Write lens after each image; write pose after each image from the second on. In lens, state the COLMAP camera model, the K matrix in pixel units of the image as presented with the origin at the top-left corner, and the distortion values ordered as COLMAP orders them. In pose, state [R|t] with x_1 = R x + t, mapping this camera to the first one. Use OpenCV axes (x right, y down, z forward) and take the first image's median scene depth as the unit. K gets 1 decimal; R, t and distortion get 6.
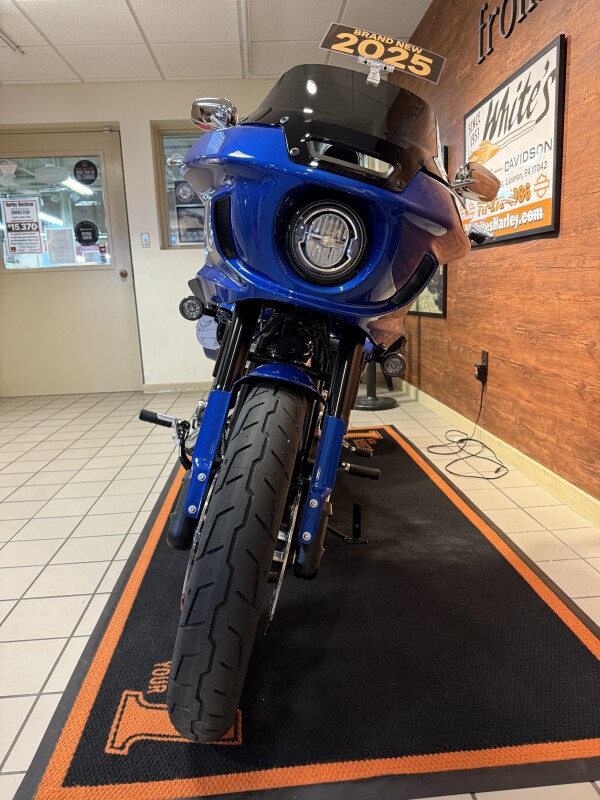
lens RADIAL K [[566.5, 0, 300.0], [0, 566.5, 400.0], [0, 0, 1]] dist [-0.022919, -0.005177]
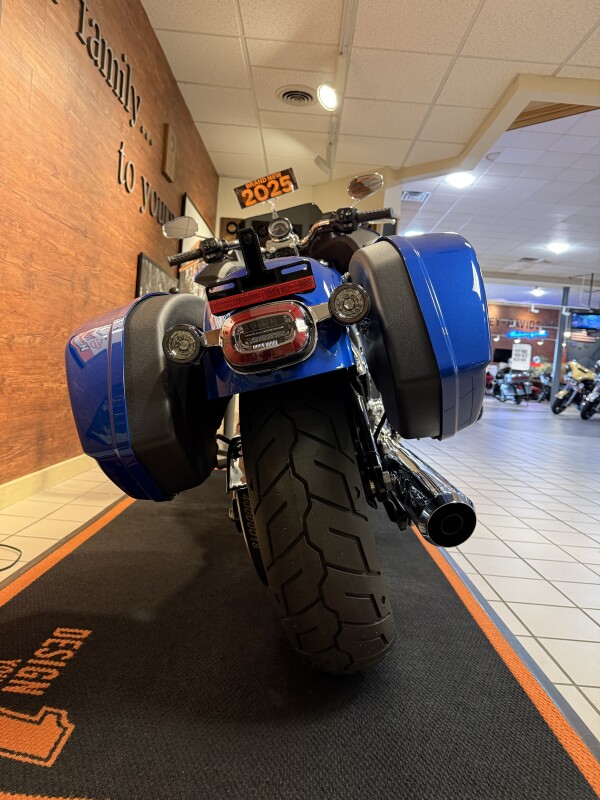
lens RADIAL K [[566.5, 0, 300.0], [0, 566.5, 400.0], [0, 0, 1]] dist [-0.022919, -0.005177]
pose [[-0.995950, -0.046593, 0.076888, -0.095167], [-0.026785, 0.970167, 0.240953, -0.244267], [-0.085821, 0.237918, -0.967486, 1.928822]]
